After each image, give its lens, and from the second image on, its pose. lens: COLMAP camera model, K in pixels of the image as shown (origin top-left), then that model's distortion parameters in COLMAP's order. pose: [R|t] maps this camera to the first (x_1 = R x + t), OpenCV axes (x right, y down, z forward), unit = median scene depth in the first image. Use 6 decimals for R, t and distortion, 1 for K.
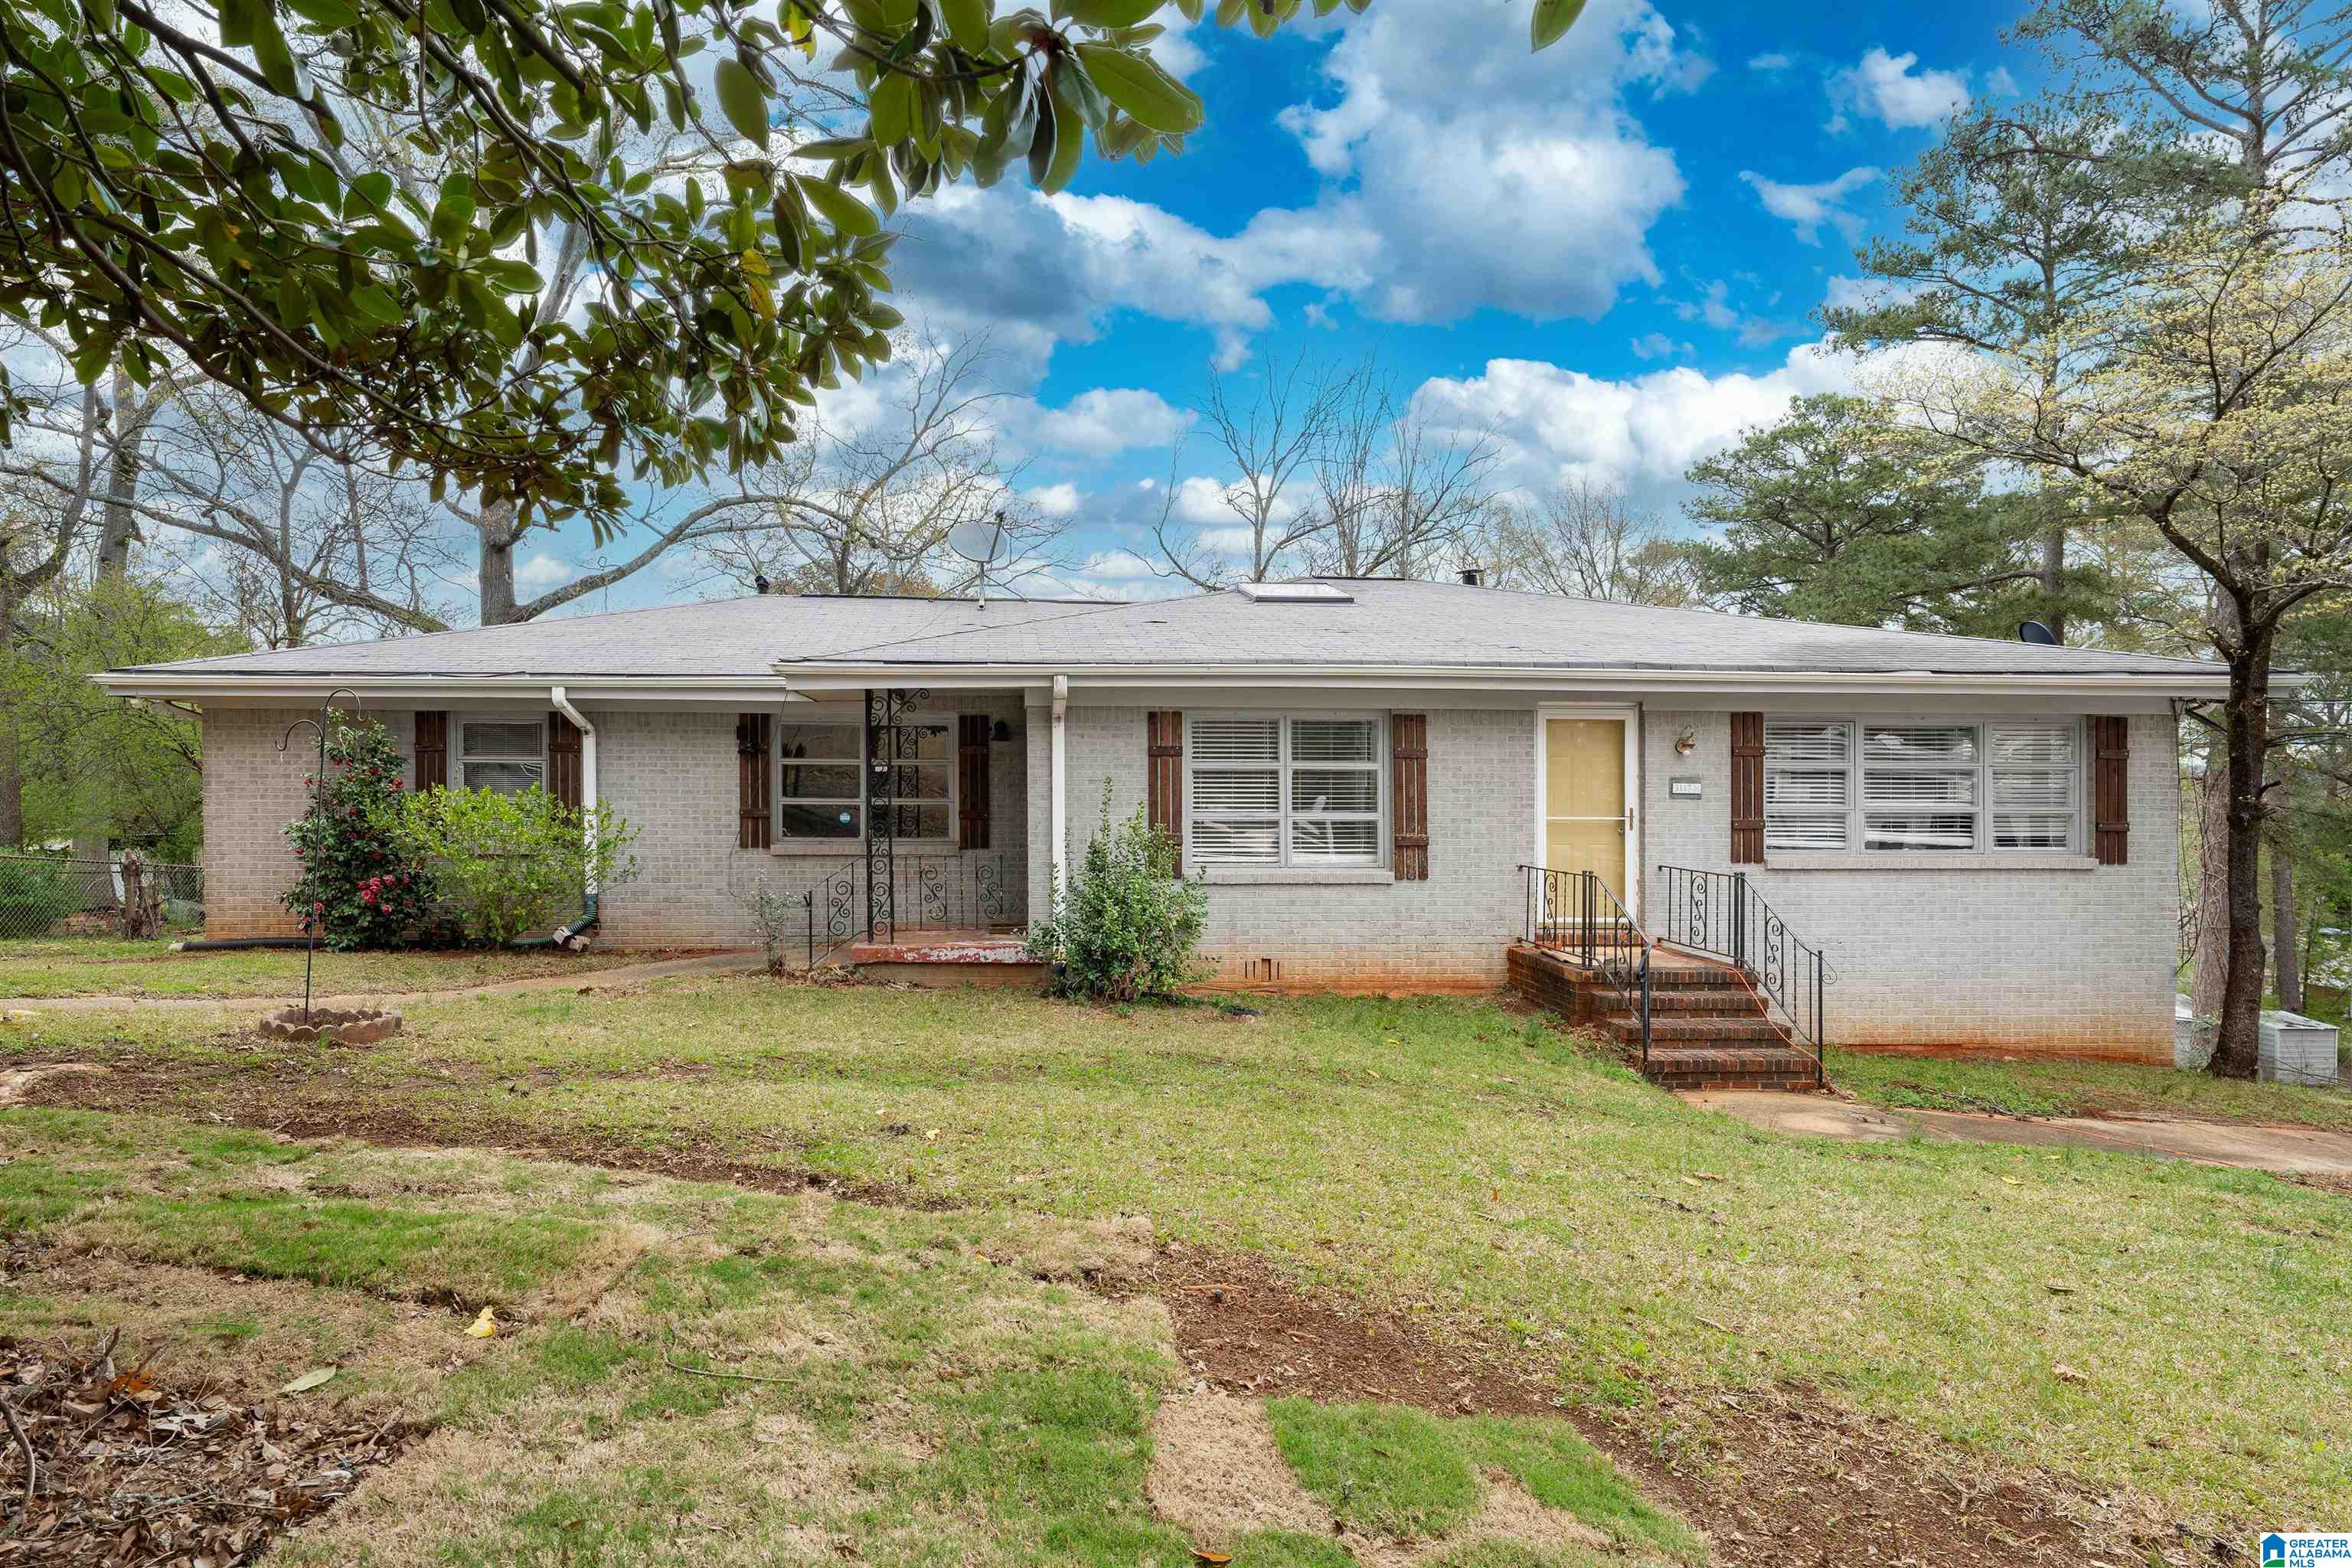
lens RADIAL K [[1094.7, 0, 1170.1], [0, 1094.7, 800.1], [0, 0, 1]] dist [-0.001908, -0.000124]
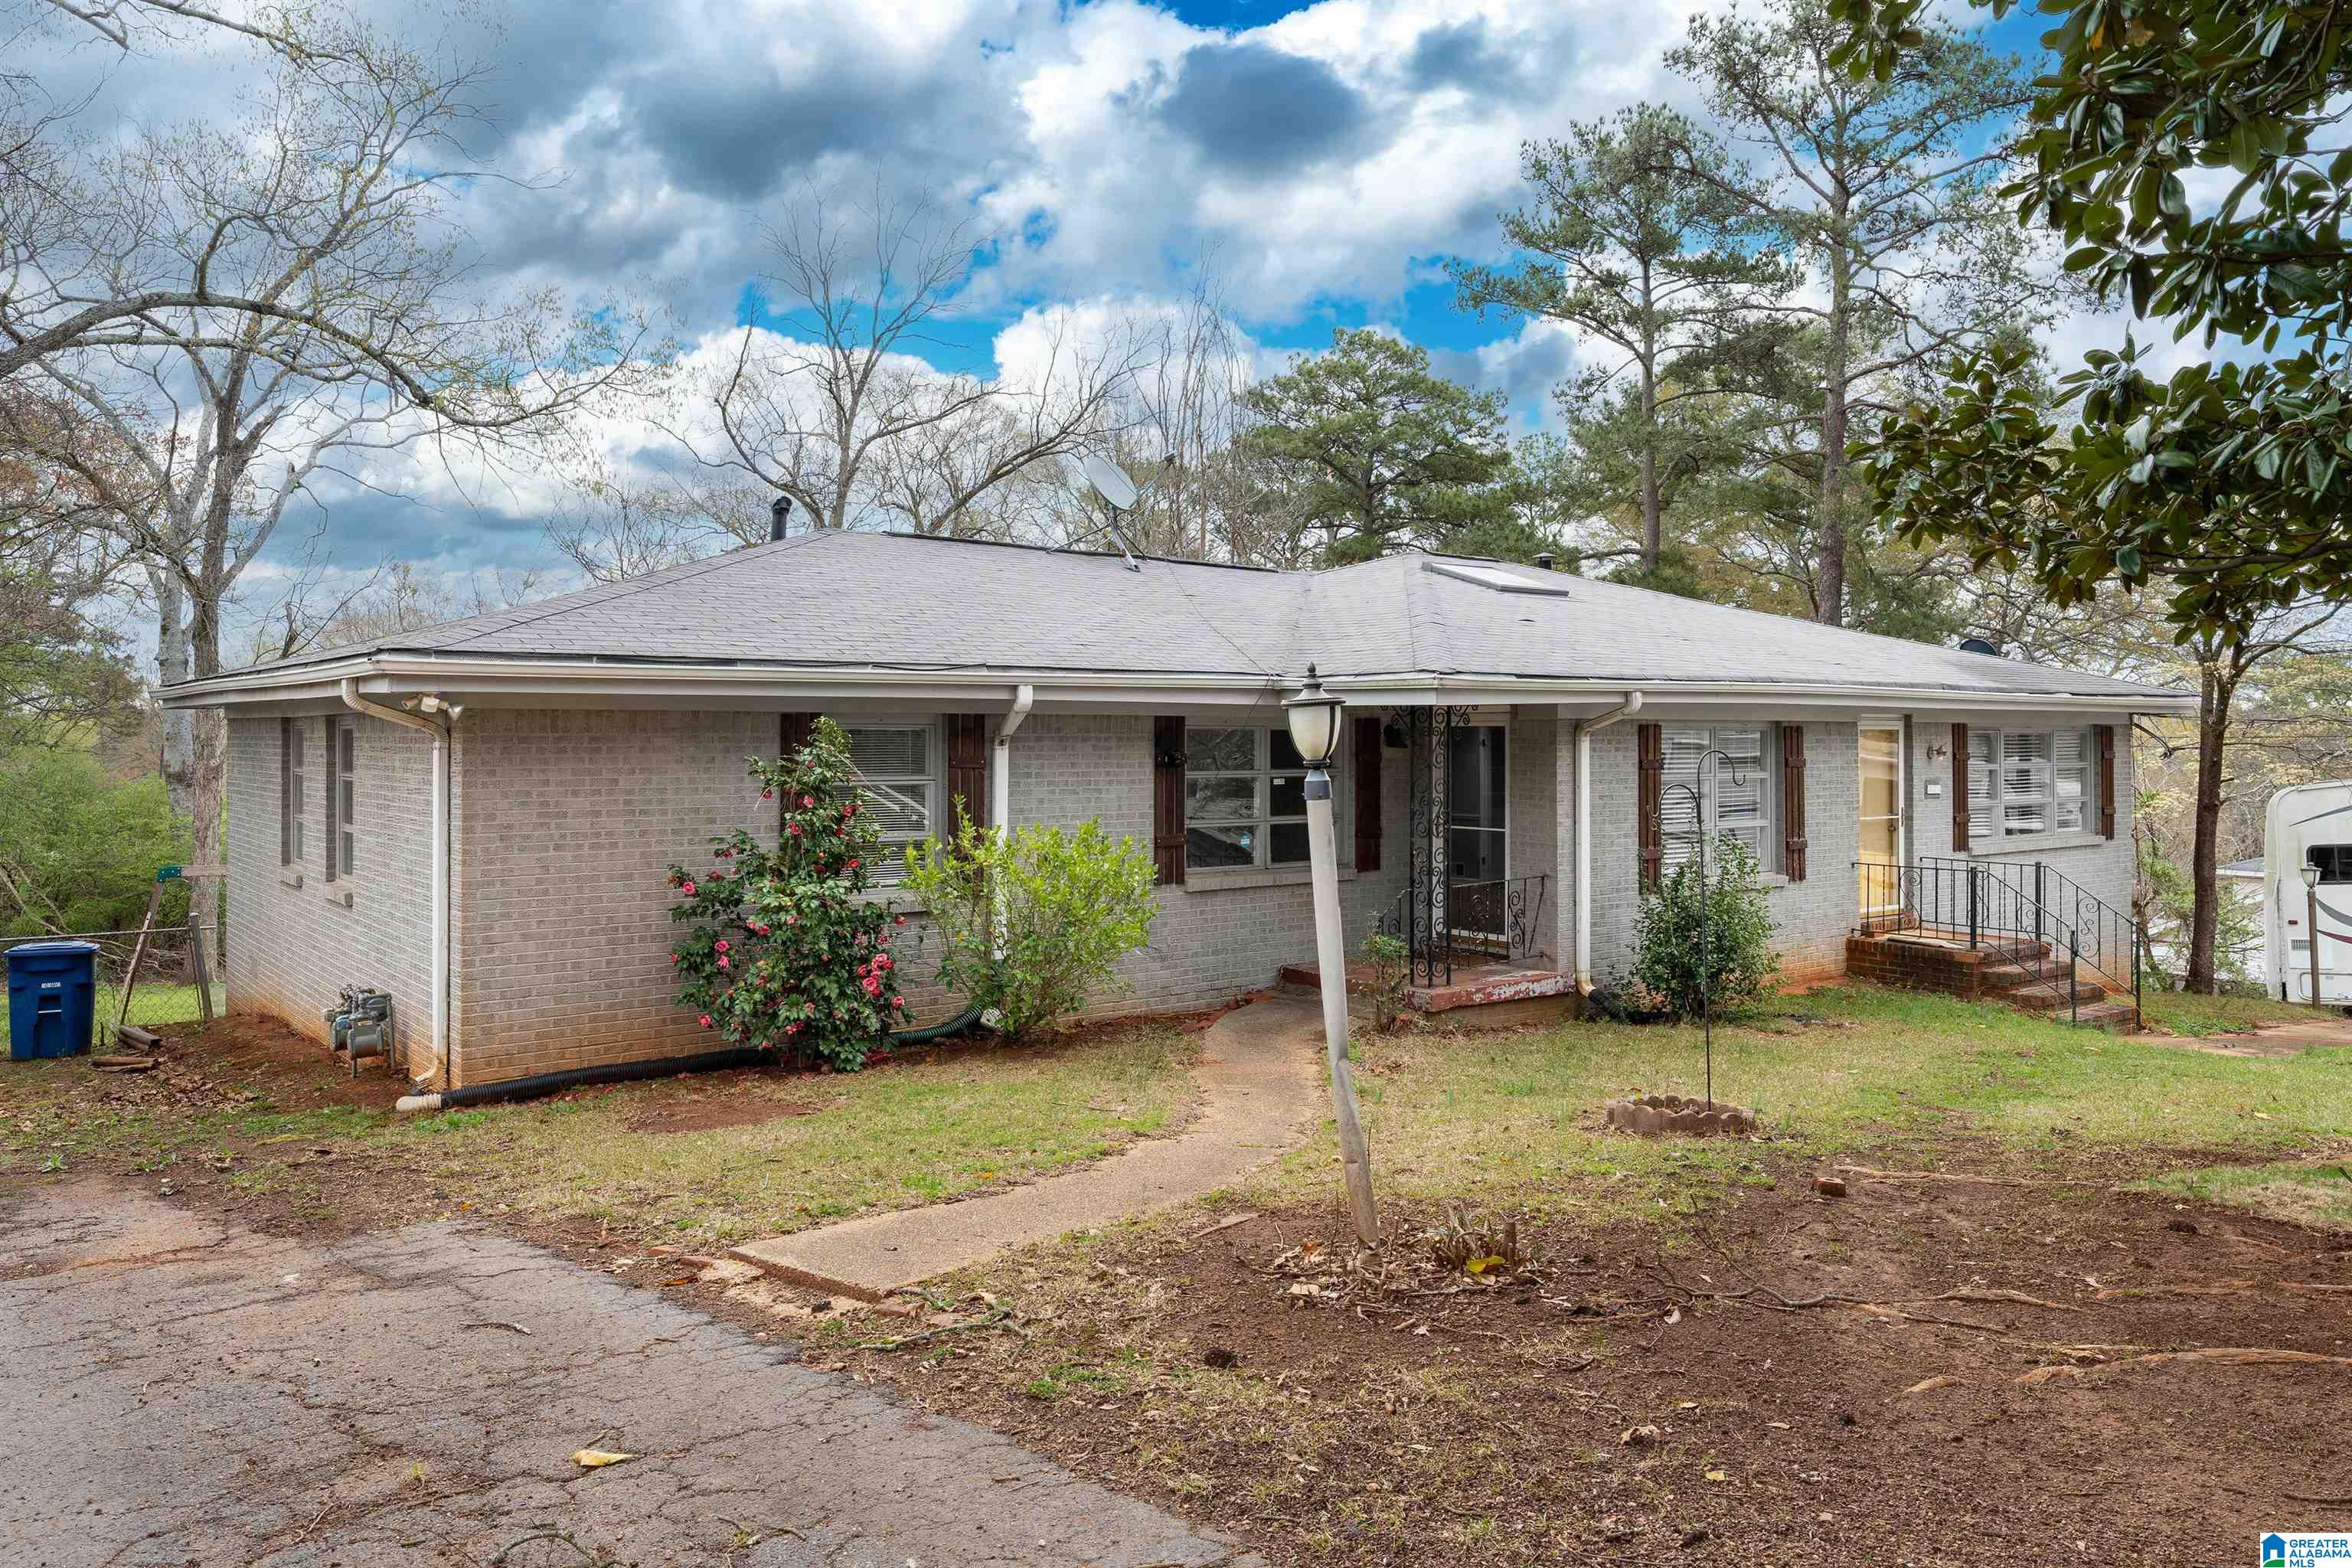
lens RADIAL K [[1416.8, 0, 1171.9], [0, 1416.8, 759.3], [0, 0, 1]] dist [0.000134, 0.000860]
pose [[0.859700, -0.011022, 0.510680, -0.984806], [0.007668, 0.999933, 0.008674, -0.061650], [-0.510741, -0.003541, 0.859727, 0.119402]]
